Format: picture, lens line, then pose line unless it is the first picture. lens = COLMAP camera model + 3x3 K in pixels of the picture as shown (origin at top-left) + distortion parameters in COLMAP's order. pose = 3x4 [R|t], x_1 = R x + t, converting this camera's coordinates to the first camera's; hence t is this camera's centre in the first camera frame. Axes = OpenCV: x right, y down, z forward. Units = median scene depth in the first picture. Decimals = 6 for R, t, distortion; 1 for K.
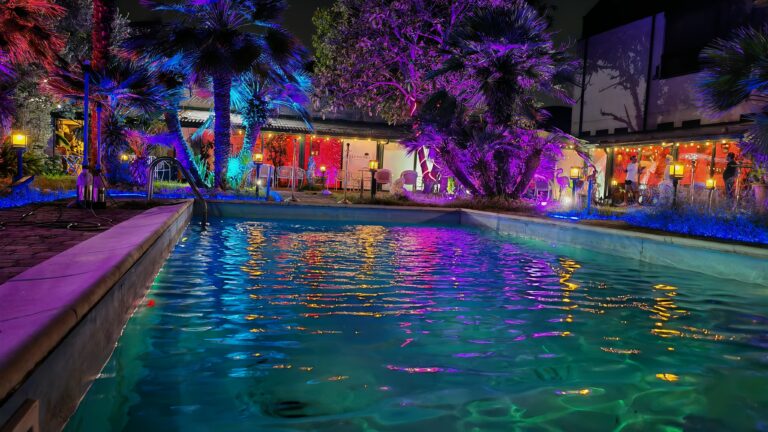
lens RADIAL K [[562.1, 0, 384.0], [0, 562.1, 216.0], [0, 0, 1]] dist [0.082521, -0.062638]
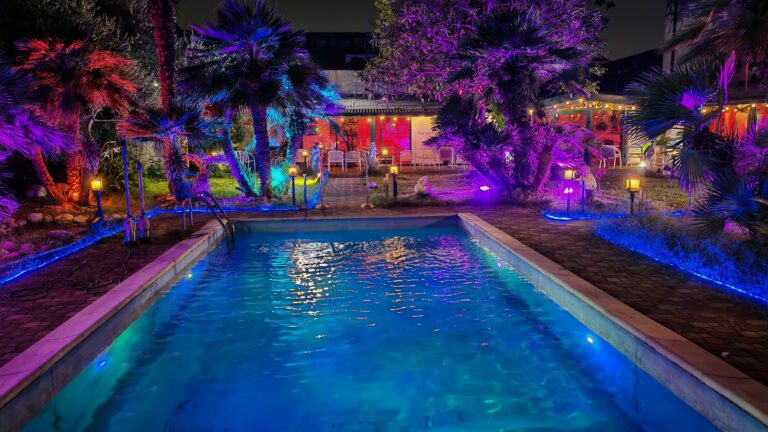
lens RADIAL K [[562.1, 0, 384.0], [0, 562.1, 216.0], [0, 0, 1]] dist [0.082521, -0.062638]
pose [[0.977087, -0.031907, -0.210434, 0.187140], [0.050846, 0.995065, 0.085210, -0.091383], [0.206677, -0.093958, 0.973887, -0.097800]]
